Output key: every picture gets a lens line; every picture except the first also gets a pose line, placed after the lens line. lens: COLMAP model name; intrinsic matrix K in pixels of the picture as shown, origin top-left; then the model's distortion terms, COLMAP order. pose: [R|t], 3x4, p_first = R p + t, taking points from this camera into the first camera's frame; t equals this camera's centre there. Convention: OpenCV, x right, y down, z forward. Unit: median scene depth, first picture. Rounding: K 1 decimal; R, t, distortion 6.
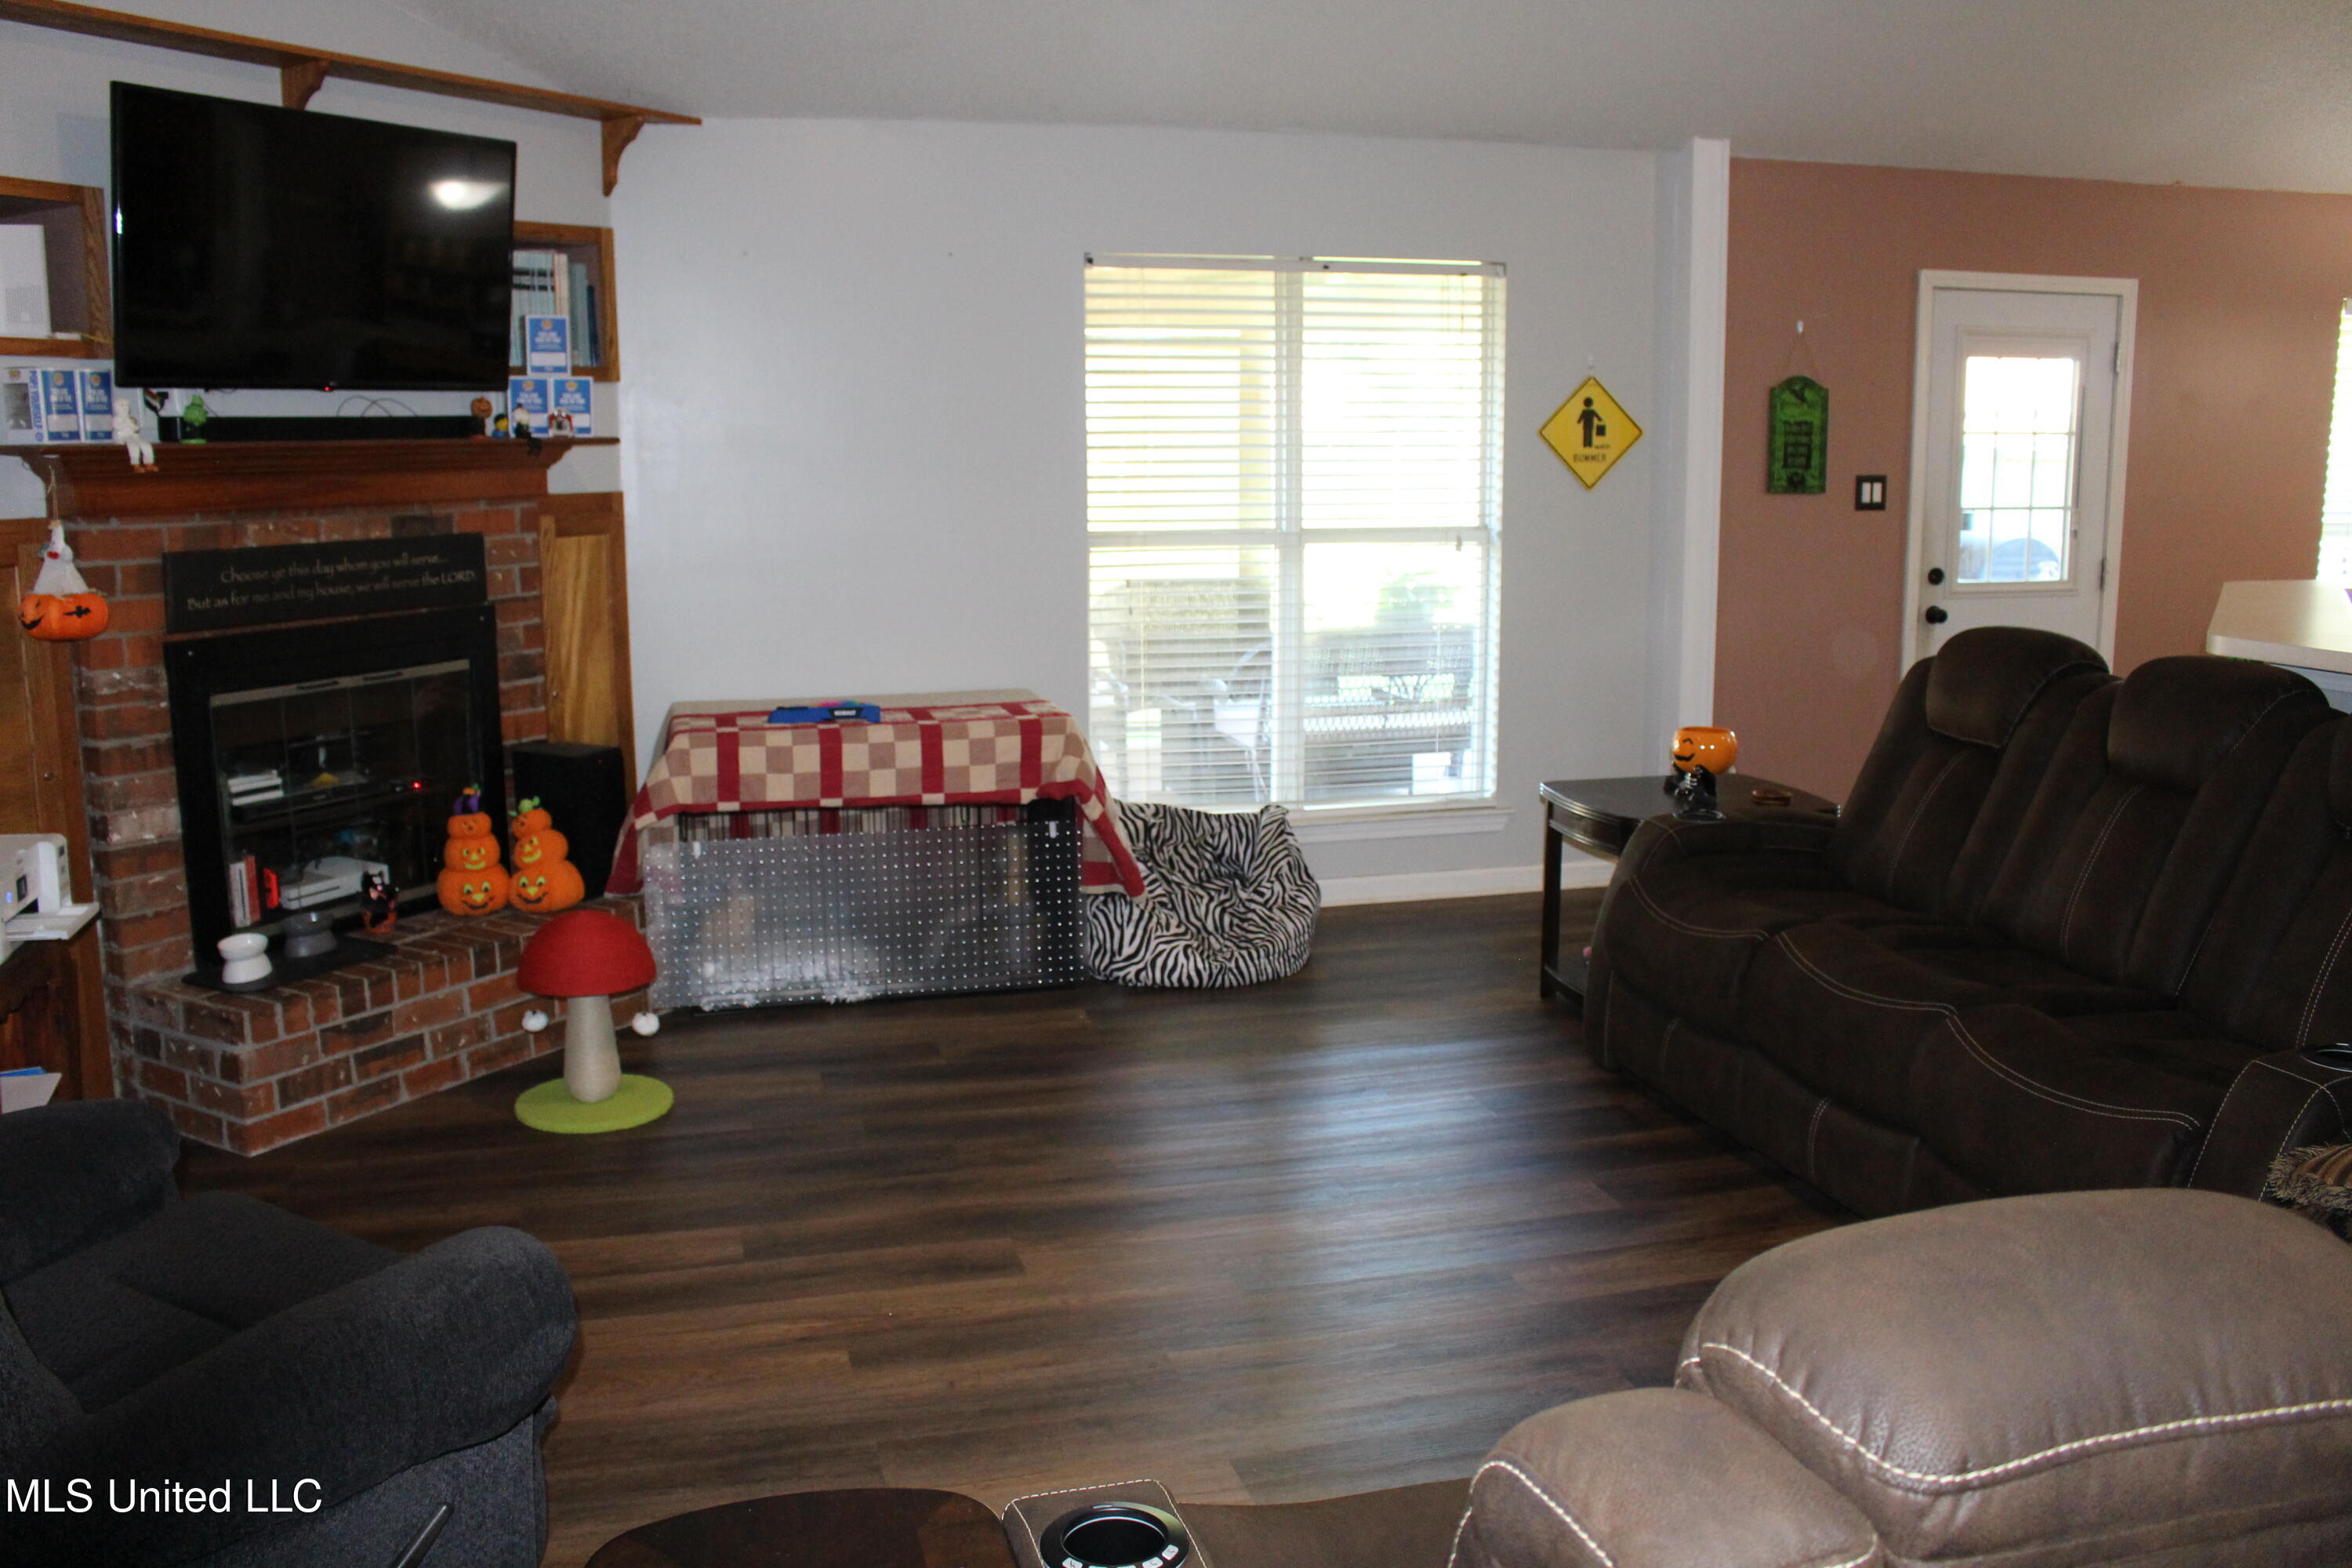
lens RADIAL K [[1955.4, 0, 1147.1], [0, 1955.4, 777.7], [0, 0, 1]] dist [-0.155682, 0.130877]
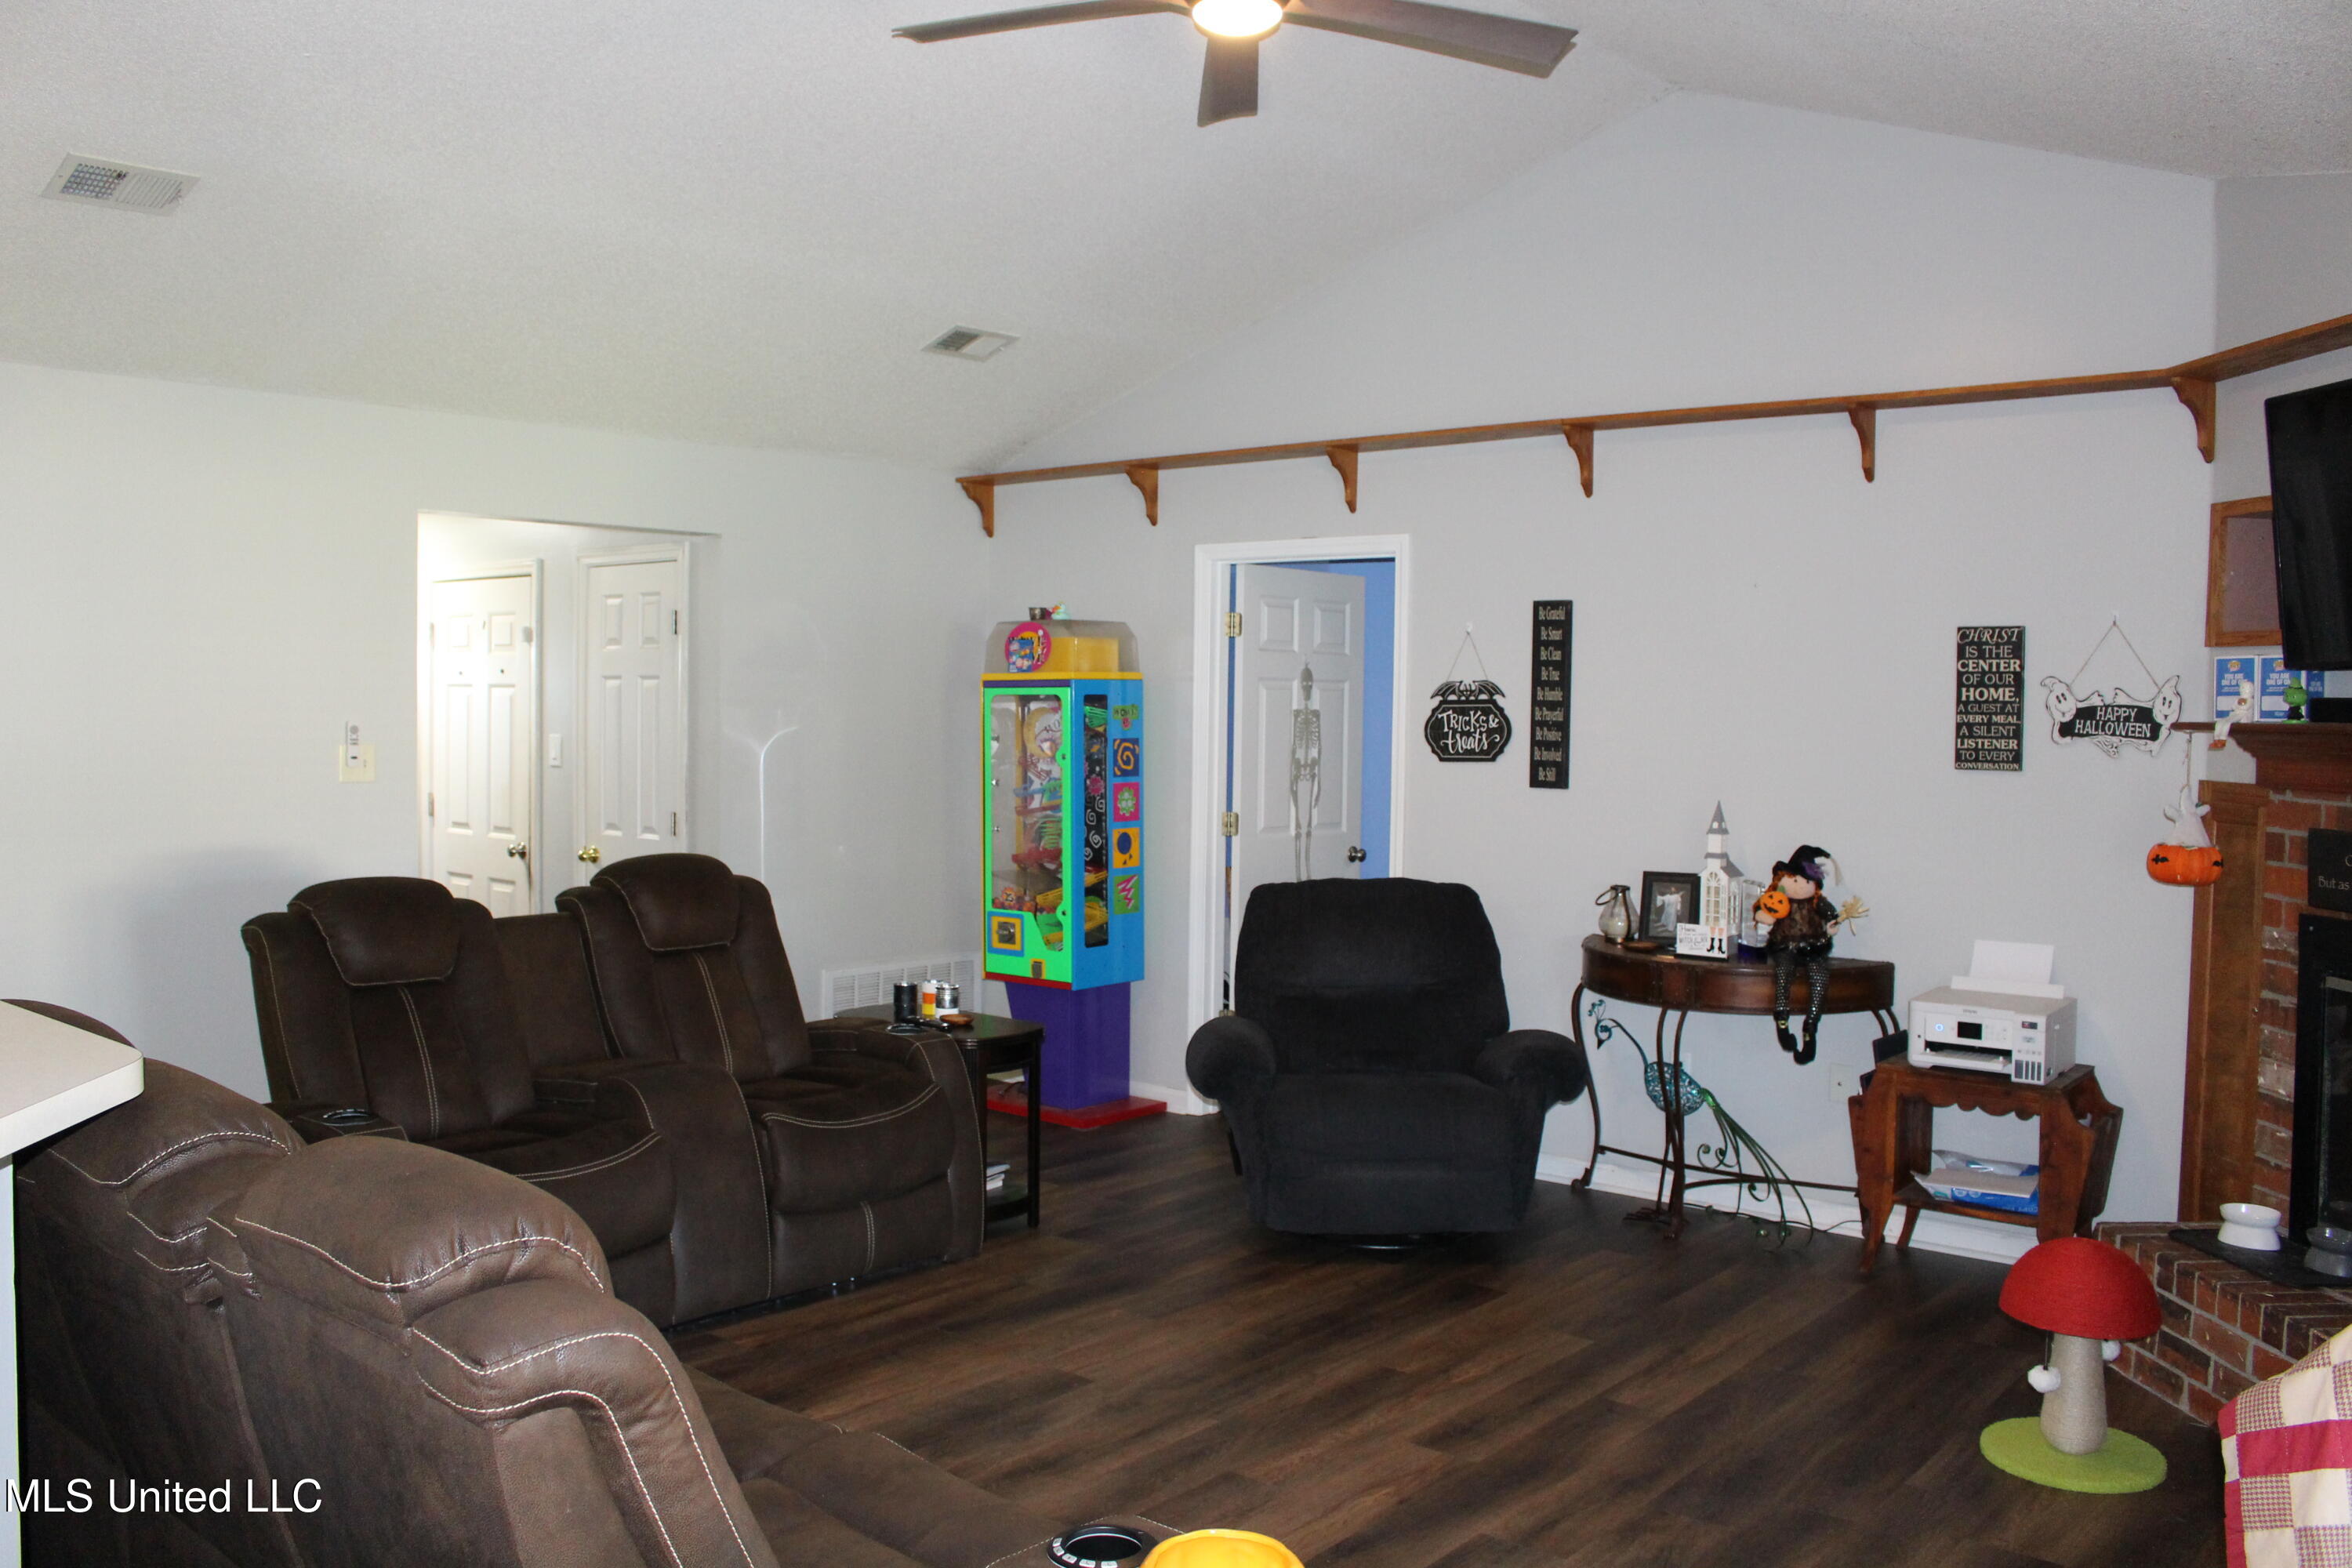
lens RADIAL K [[1955.4, 0, 1147.1], [0, 1955.4, 777.7], [0, 0, 1]] dist [-0.155682, 0.130877]
pose [[-0.828354, 0.017783, -0.559923, 0.457233], [-0.105758, 0.976560, 0.187474, -0.212637], [0.550132, 0.214512, -0.807056, 1.154815]]
